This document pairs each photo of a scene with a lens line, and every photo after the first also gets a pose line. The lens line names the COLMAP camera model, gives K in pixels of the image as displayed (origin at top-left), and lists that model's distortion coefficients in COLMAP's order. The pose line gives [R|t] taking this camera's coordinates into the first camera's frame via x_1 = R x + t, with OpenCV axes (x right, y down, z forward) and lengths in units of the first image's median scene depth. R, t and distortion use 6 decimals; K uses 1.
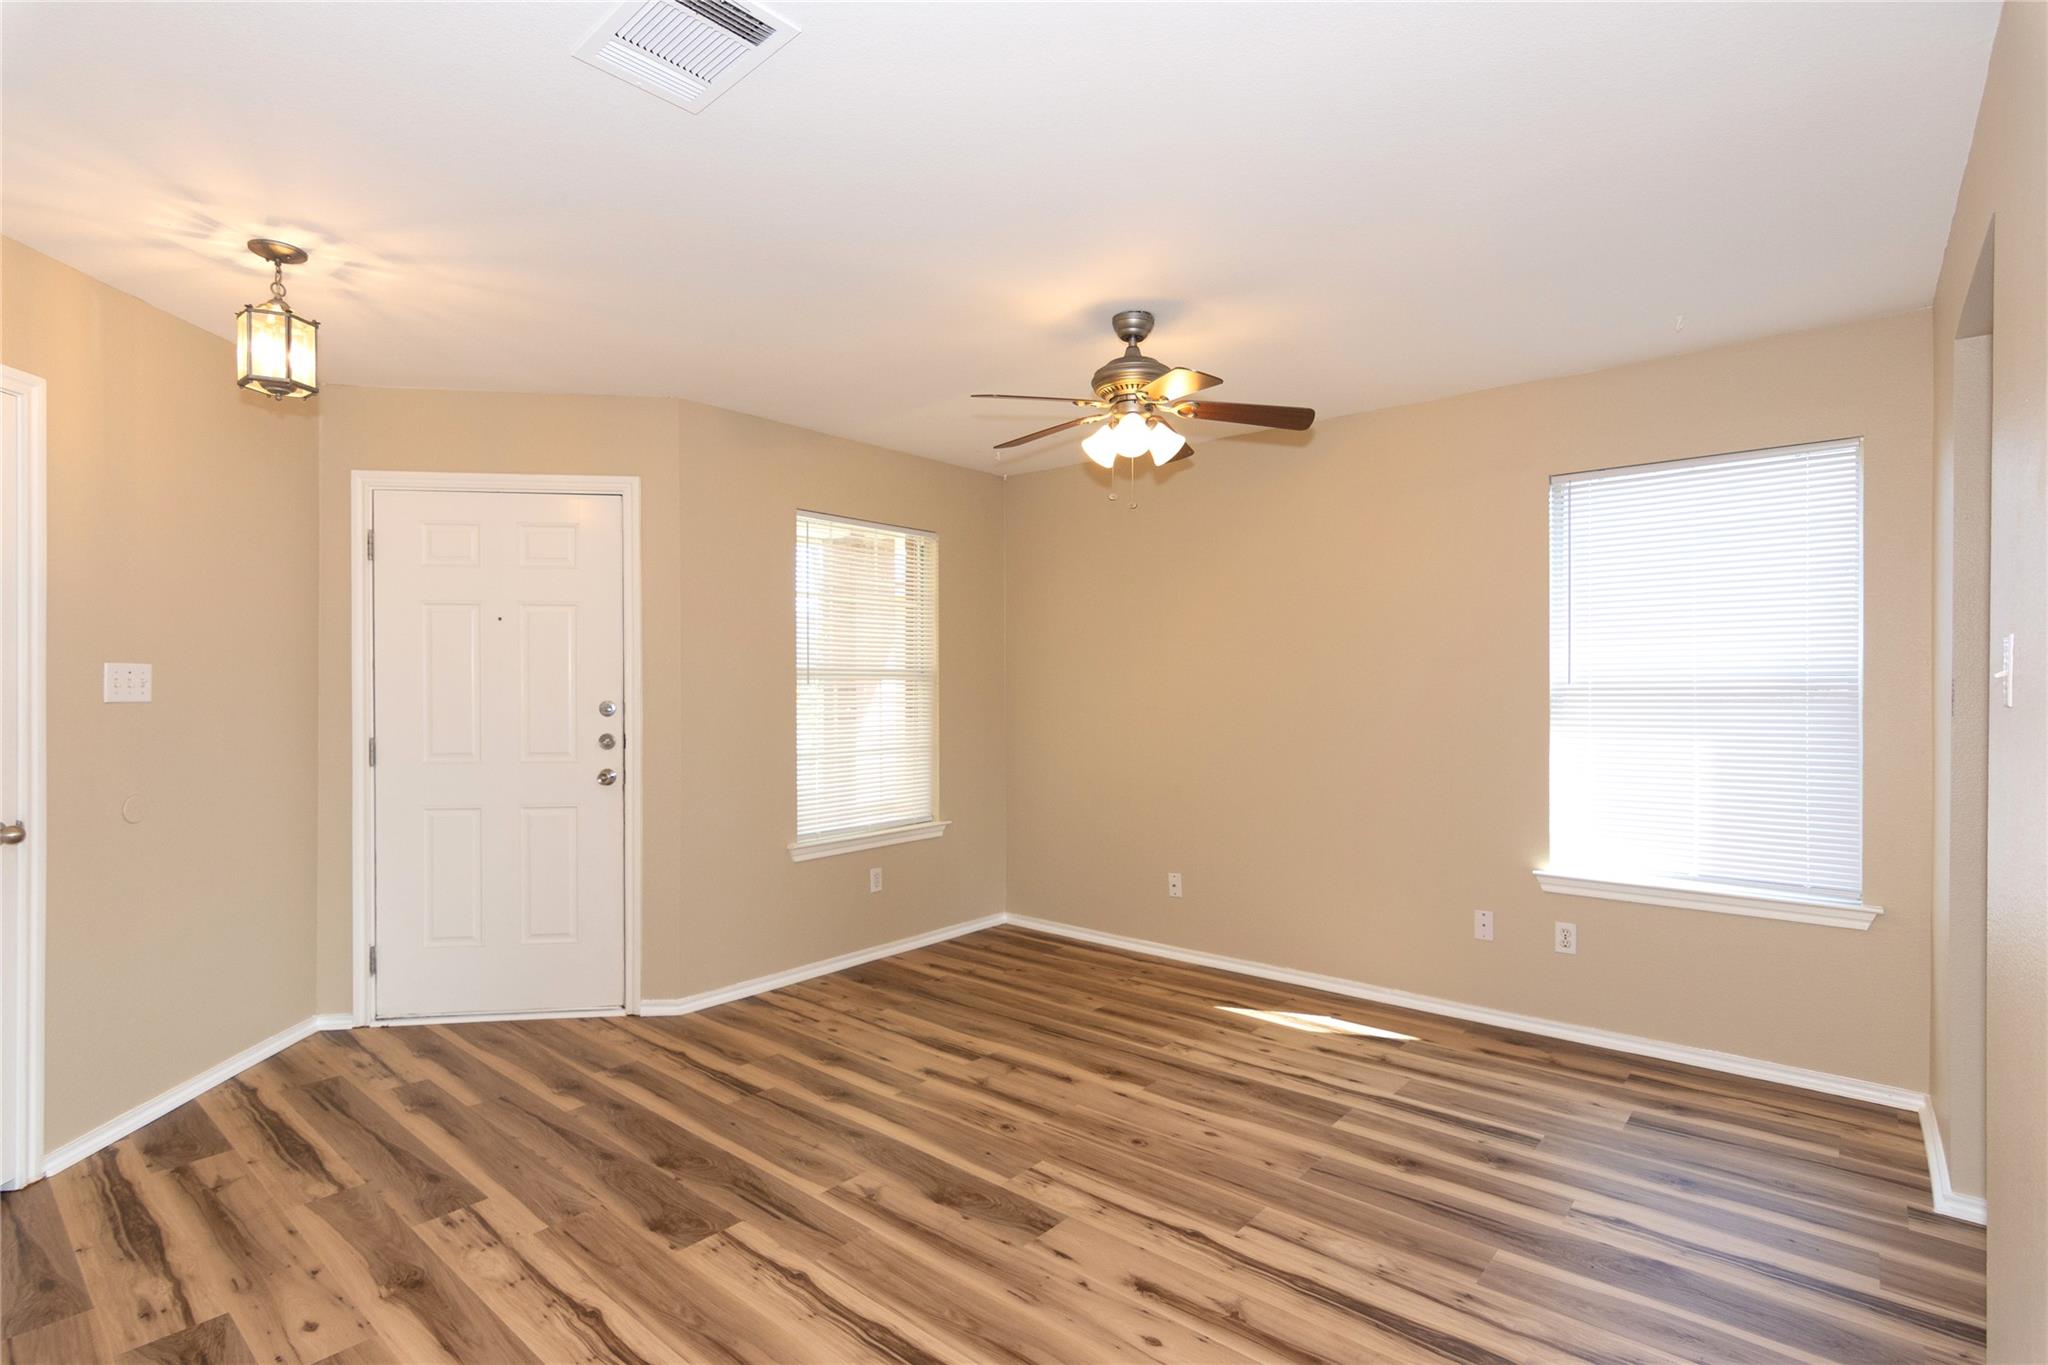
lens RADIAL K [[989.7, 0, 1020.0], [0, 989.7, 692.8], [0, 0, 1]] dist [-0.002613, 0.004163]
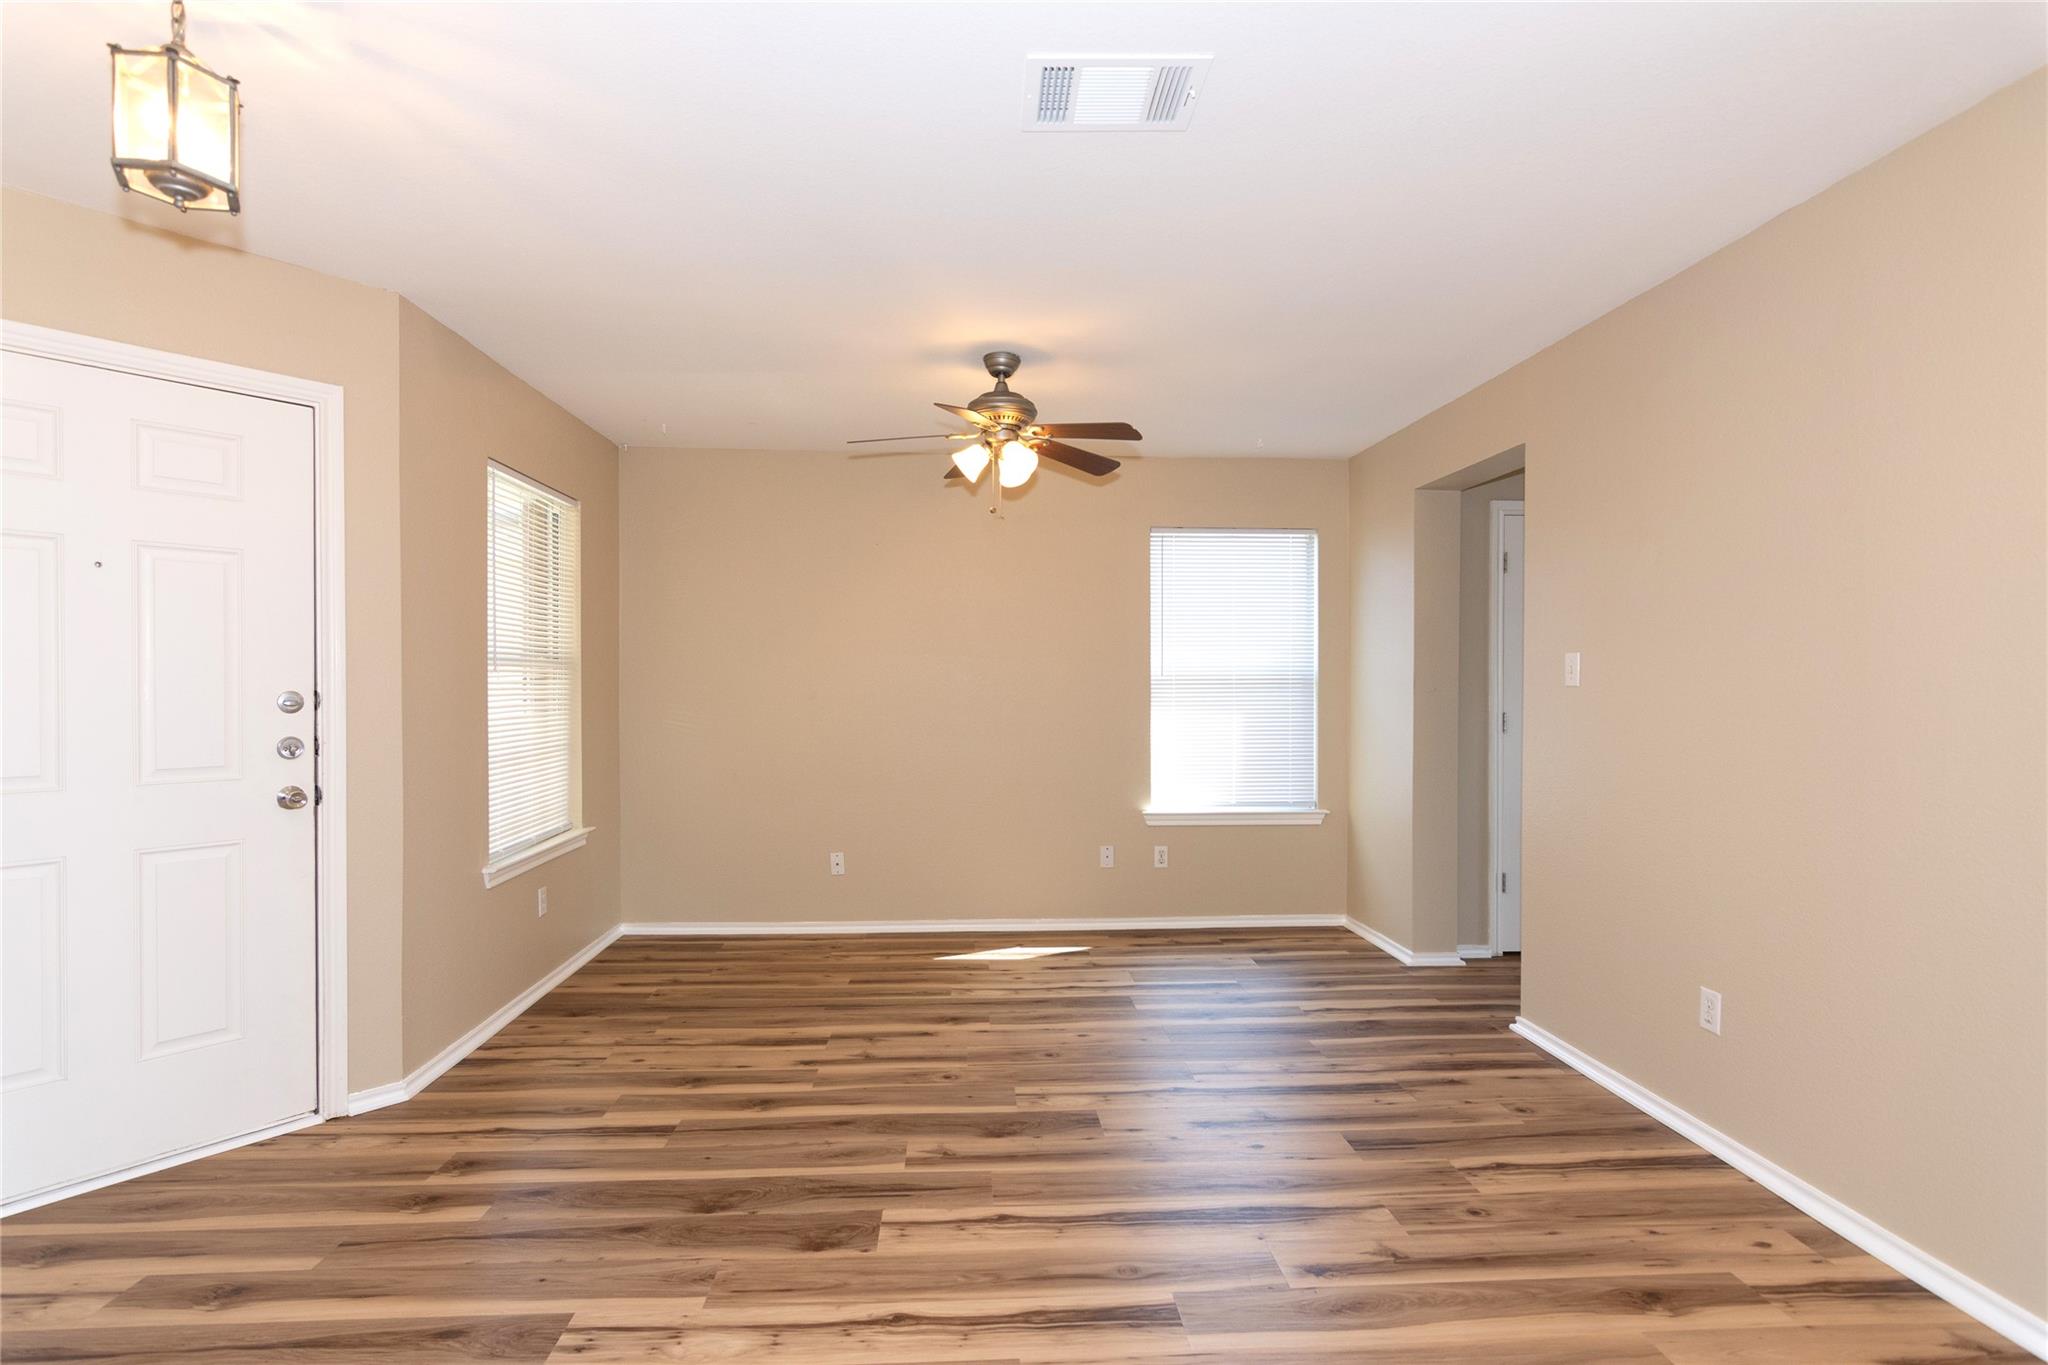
lens RADIAL K [[989.7, 0, 1020.0], [0, 989.7, 692.8], [0, 0, 1]] dist [-0.002613, 0.004163]
pose [[0.719290, -0.004277, 0.694697, -0.582017], [0.001496, 0.999988, 0.004608, 0.007410], [-0.694709, -0.002275, 0.719288, 0.128752]]
